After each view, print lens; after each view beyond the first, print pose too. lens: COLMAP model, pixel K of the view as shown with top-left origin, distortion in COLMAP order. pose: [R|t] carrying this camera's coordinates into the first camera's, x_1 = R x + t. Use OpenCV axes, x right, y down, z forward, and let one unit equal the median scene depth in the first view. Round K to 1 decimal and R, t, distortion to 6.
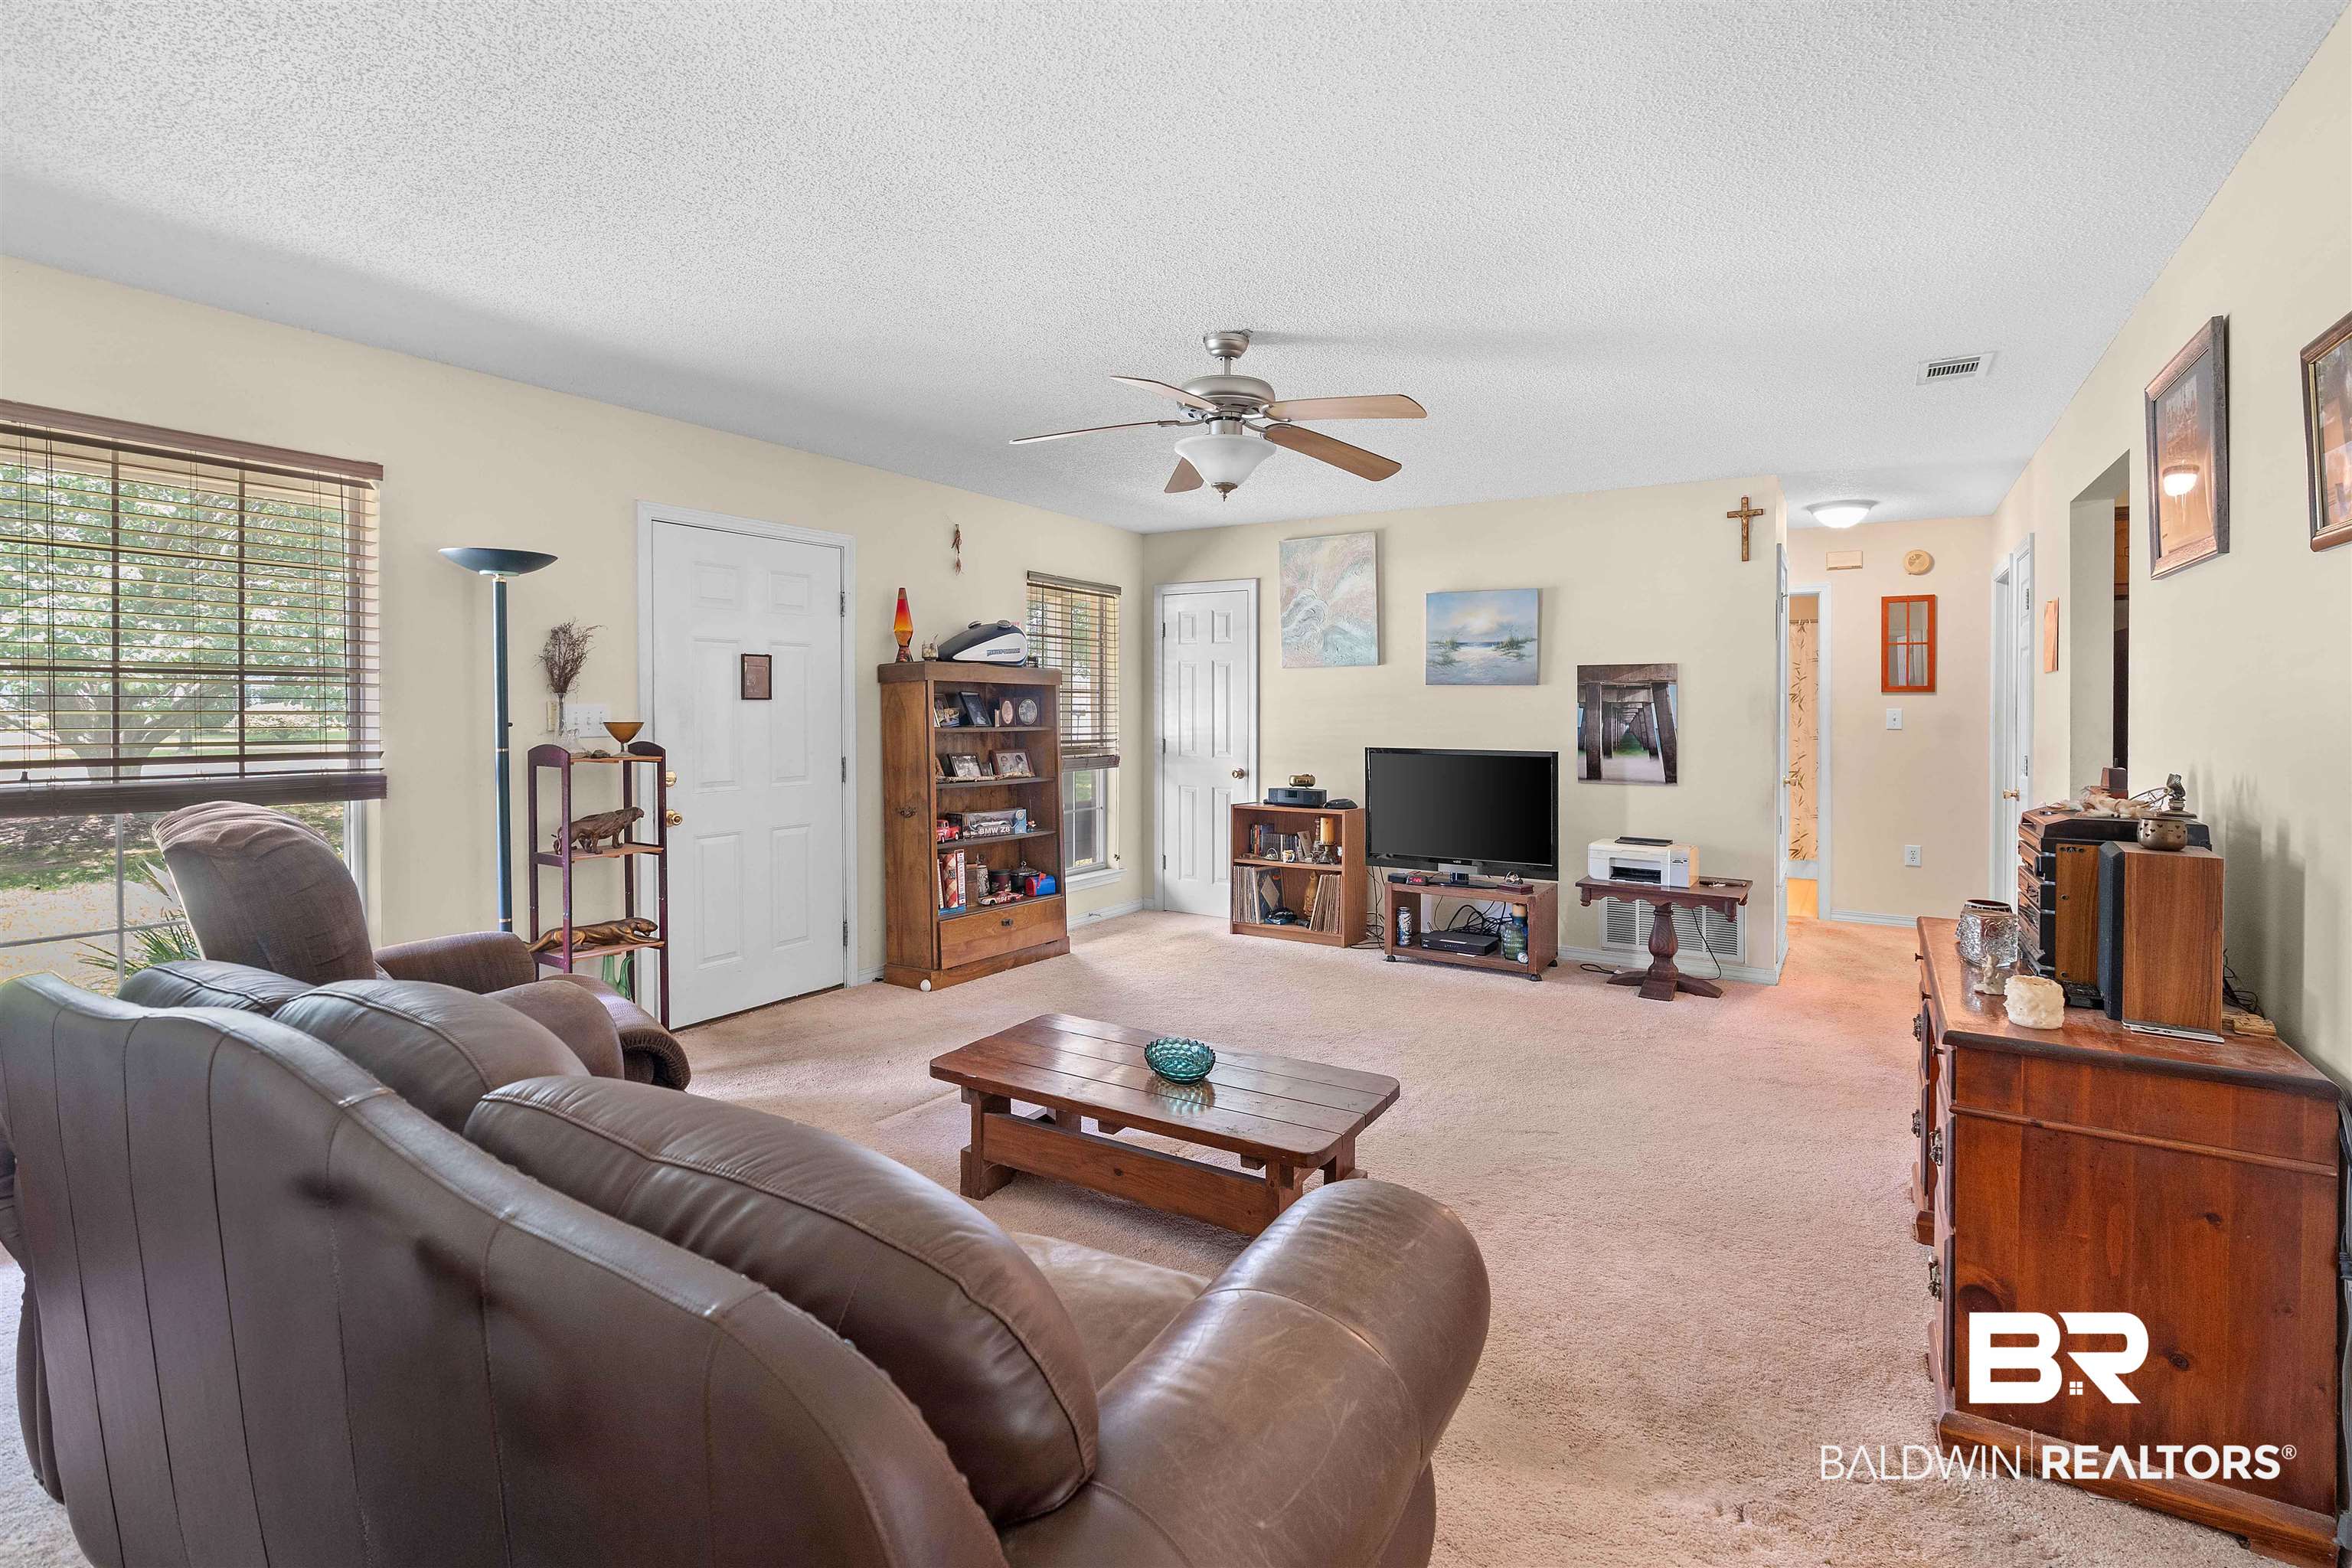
lens RADIAL K [[1090.2, 0, 1183.6], [0, 1090.2, 714.5], [0, 0, 1]] dist [-0.005702, 0.001065]
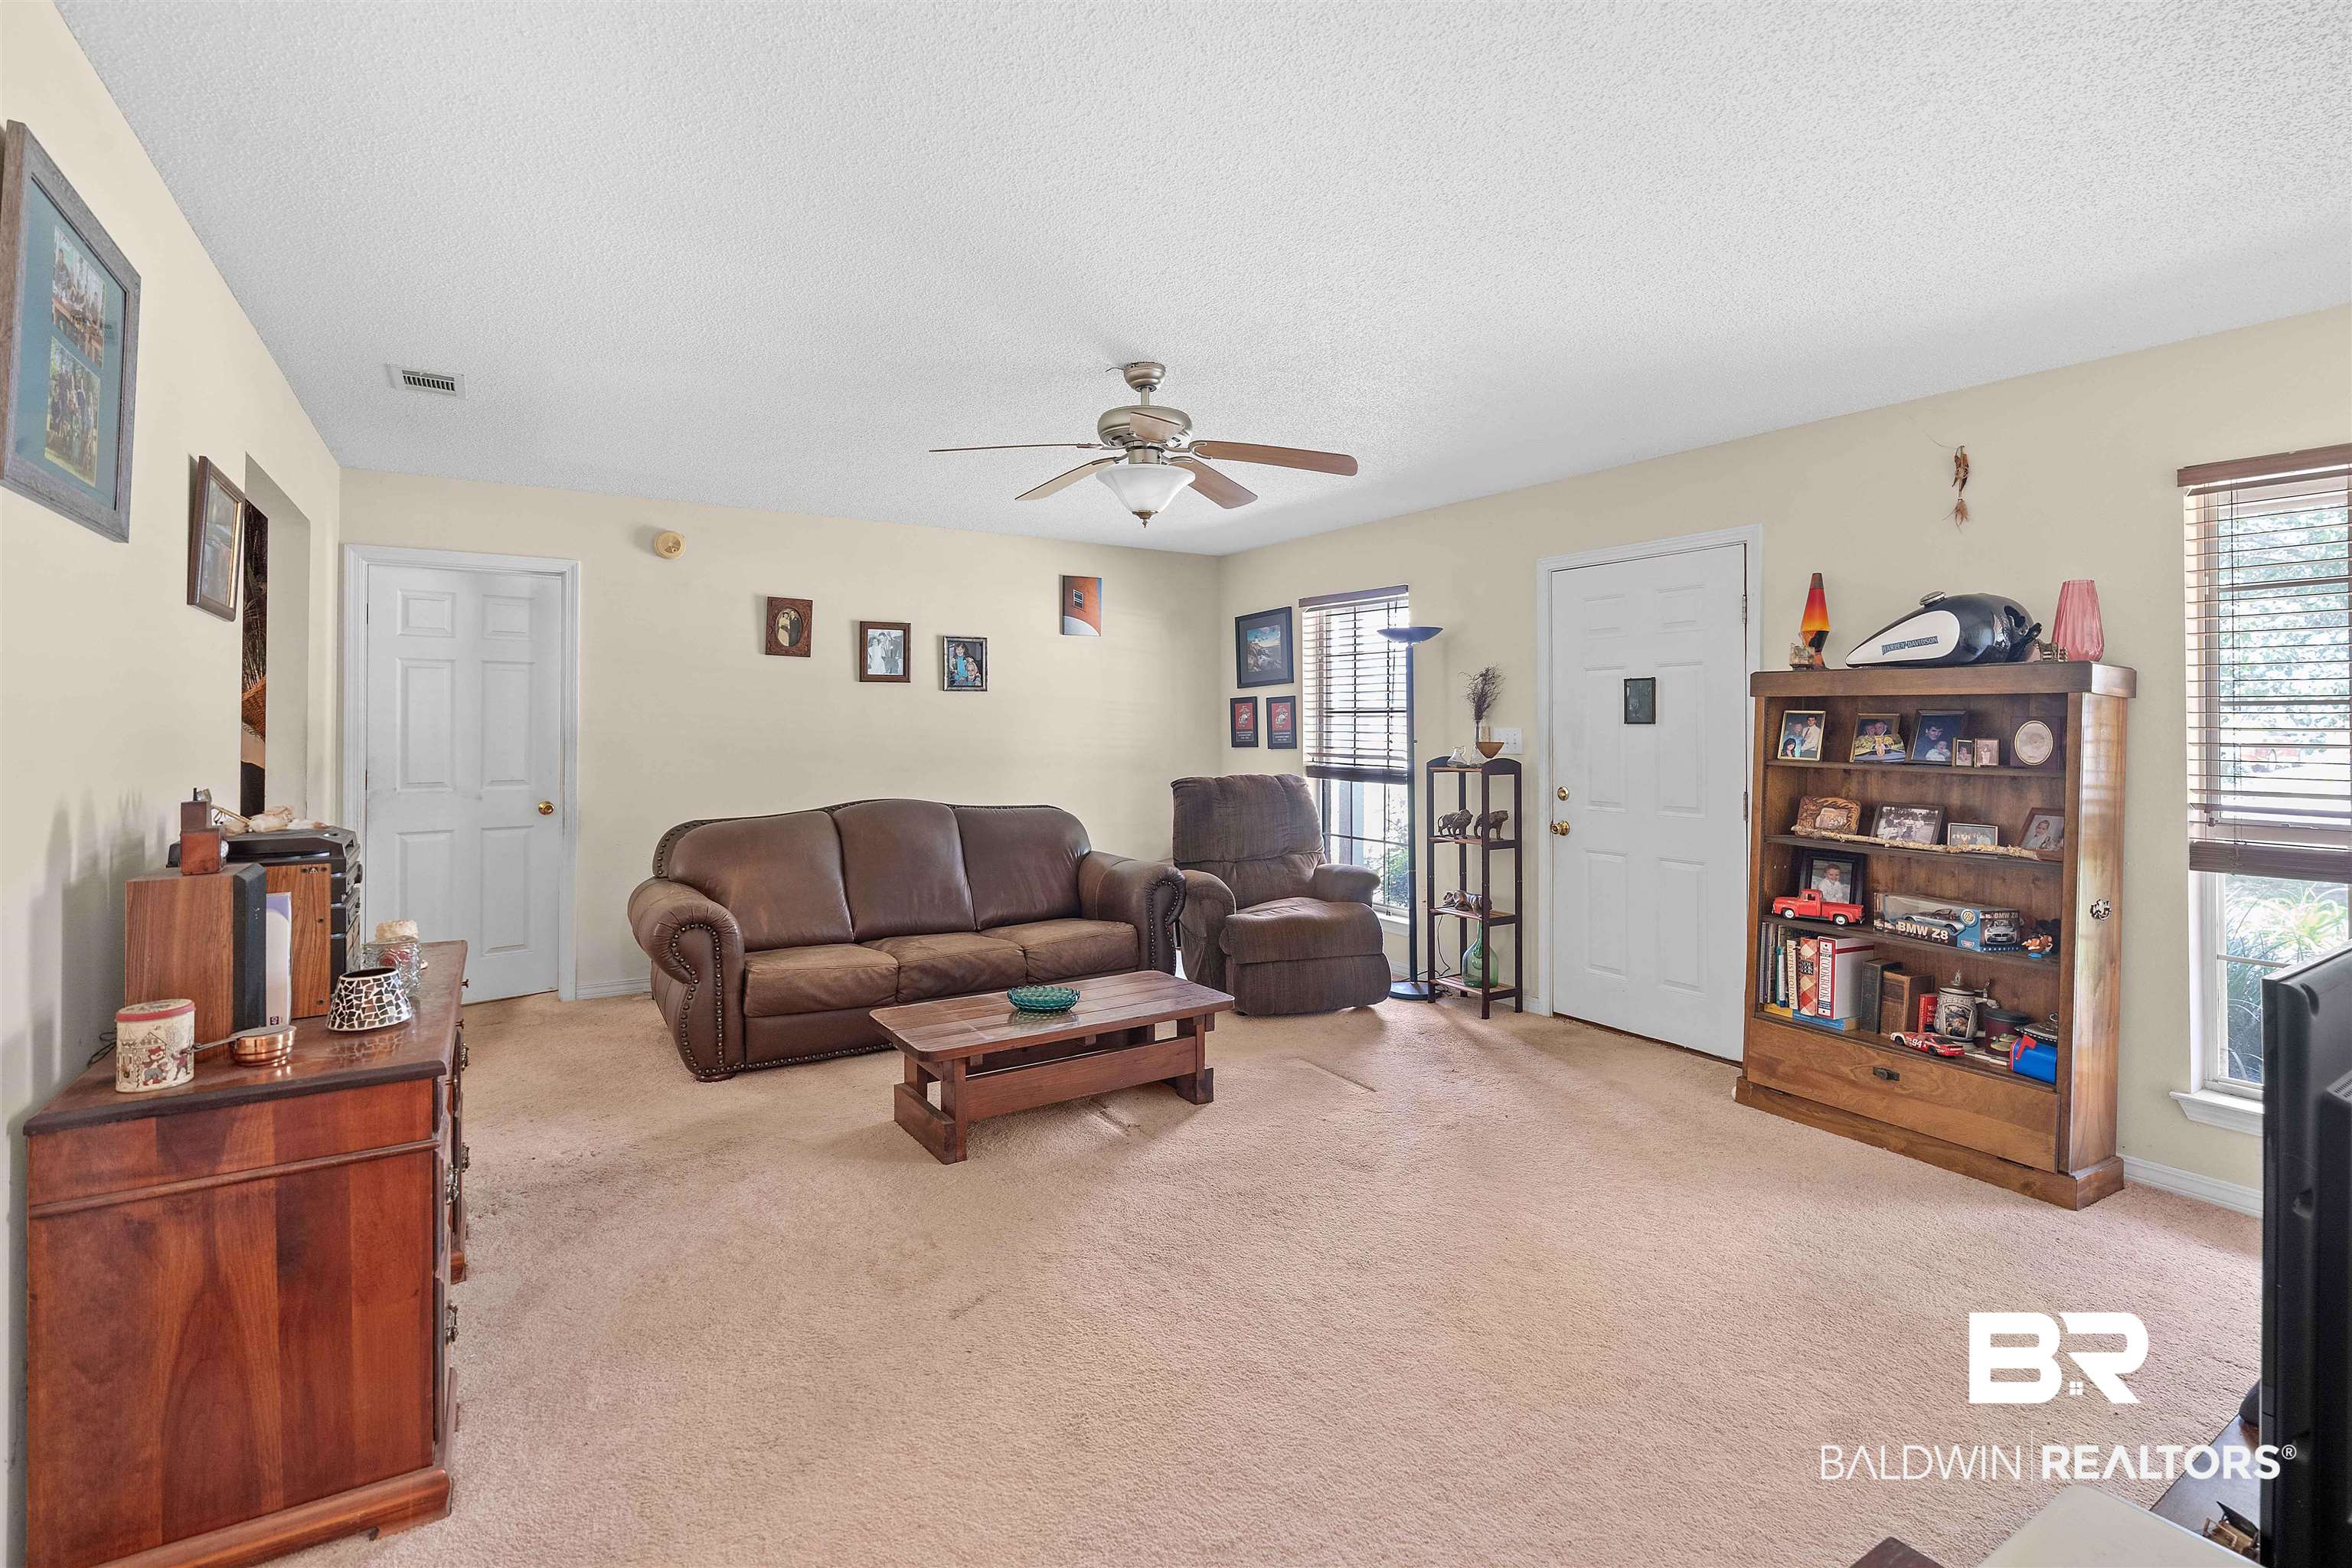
lens RADIAL K [[1090.2, 0, 1210.3], [0, 1090.2, 712.7], [0, 0, 1]] dist [-0.005702, 0.001065]
pose [[-0.411651, -0.014782, -0.911222, 0.712525], [-0.010877, 0.999877, -0.011306, -0.008475], [0.911277, 0.005257, -0.411761, 1.117583]]
